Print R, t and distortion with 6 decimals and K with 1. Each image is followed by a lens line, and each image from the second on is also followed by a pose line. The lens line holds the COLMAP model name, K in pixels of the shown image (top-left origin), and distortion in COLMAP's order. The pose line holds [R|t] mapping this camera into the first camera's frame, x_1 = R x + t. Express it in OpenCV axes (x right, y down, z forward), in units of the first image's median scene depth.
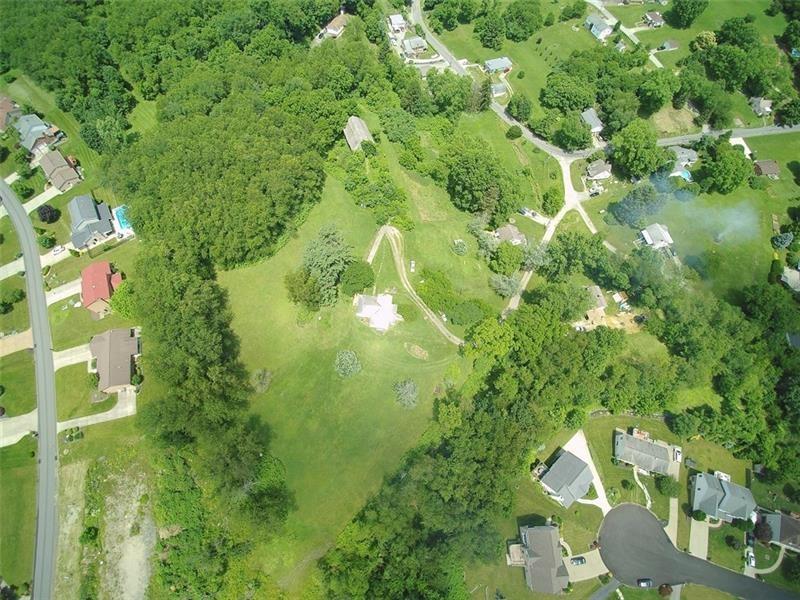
lens RADIAL K [[366.3, 0, 396.4], [0, 366.3, 297.1], [0, 0, 1]] dist [-0.029896, -0.016472]
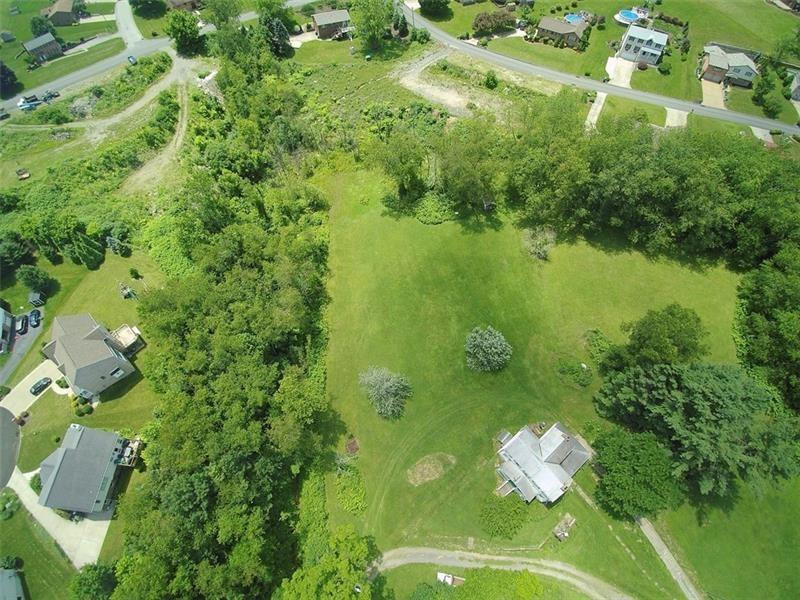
lens RADIAL K [[366.3, 0, 396.4], [0, 366.3, 297.1], [0, 0, 1]] dist [-0.029896, -0.016472]
pose [[-0.696067, 0.604023, -0.388133, 0.151409], [-0.663499, -0.334599, 0.669189, -0.092248], [0.274336, 0.723326, 0.633671, 0.516065]]
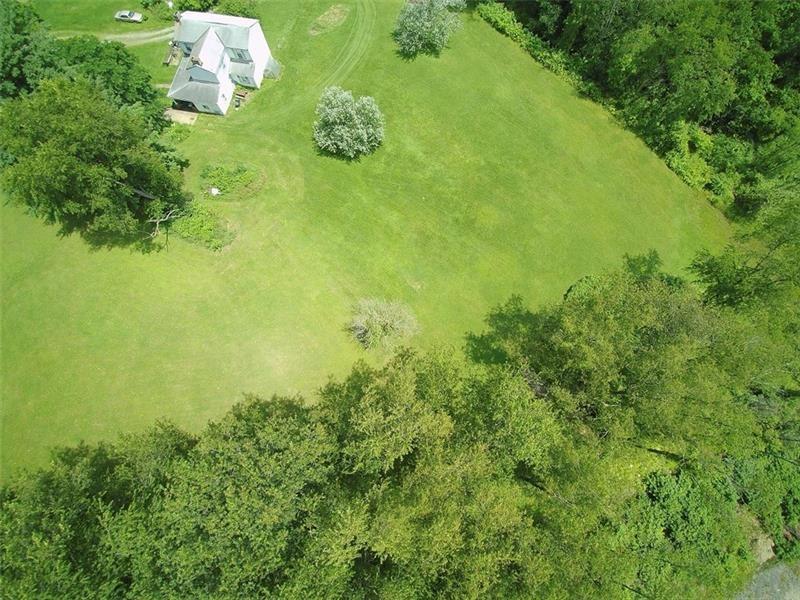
lens RADIAL K [[365.9, 0, 396.2], [0, 365.9, 298.3], [0, 0, 1]] dist [-0.041517, -0.008974]
pose [[0.076443, -0.986354, 0.145813, -0.371391], [0.902639, 0.130582, 0.410110, 0.092225], [-0.423555, 0.100266, 0.900305, 0.645945]]
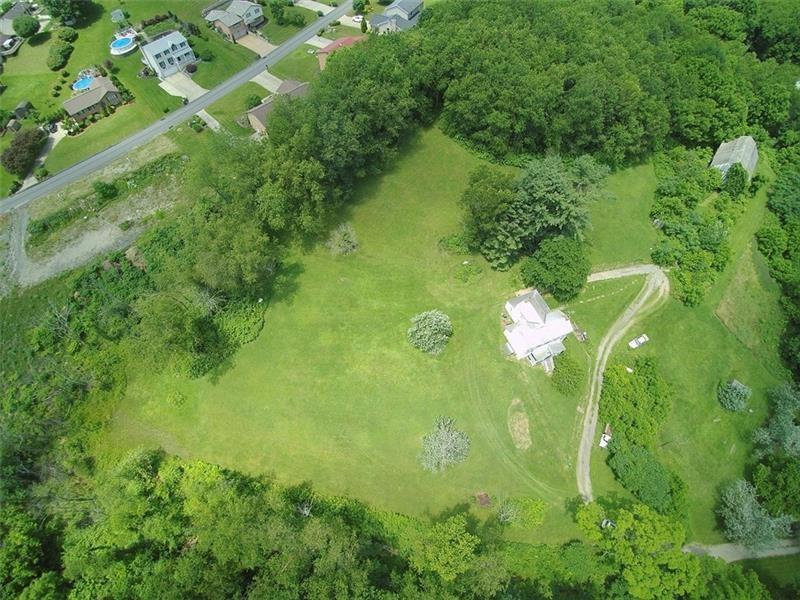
lens RADIAL K [[366.3, 0, 396.4], [0, 366.3, 297.1], [0, 0, 1]] dist [-0.029896, -0.016472]
pose [[0.490408, 0.738530, -0.462681, 0.079998], [-0.785534, 0.604509, 0.132307, 0.111704], [0.377408, 0.298567, 0.876596, 0.423004]]
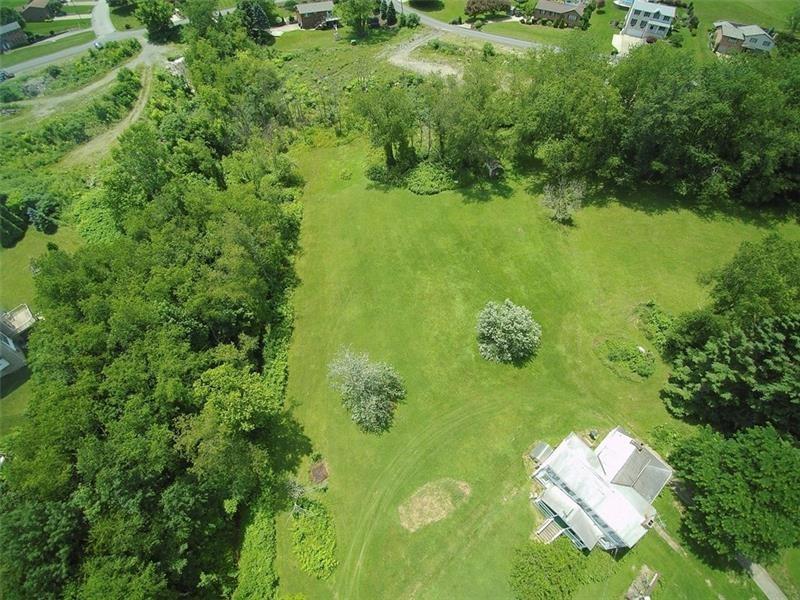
lens RADIAL K [[366.3, 0, 396.4], [0, 366.3, 297.1], [0, 0, 1]] dist [-0.029896, -0.016472]
pose [[-0.684415, 0.561639, -0.464906, 0.137338], [-0.672487, -0.239947, 0.700134, -0.025691], [0.281670, 0.791825, 0.541918, 0.694466]]
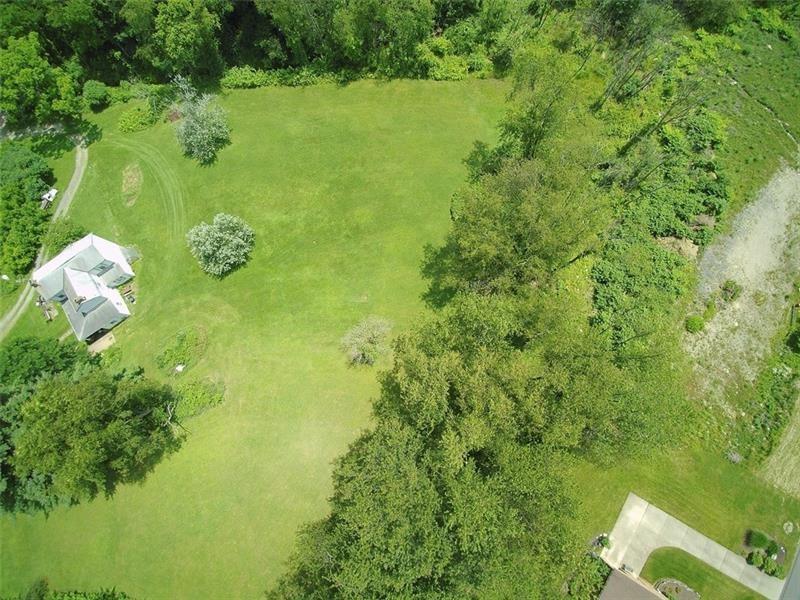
lens RADIAL K [[365.9, 0, 396.2], [0, 365.9, 298.3], [0, 0, 1]] dist [-0.041517, -0.008974]
pose [[-0.672292, -0.734614, 0.091464, -0.371073], [0.662485, -0.541891, 0.517173, 0.055509], [-0.330359, 0.408284, 0.850980, 0.573554]]
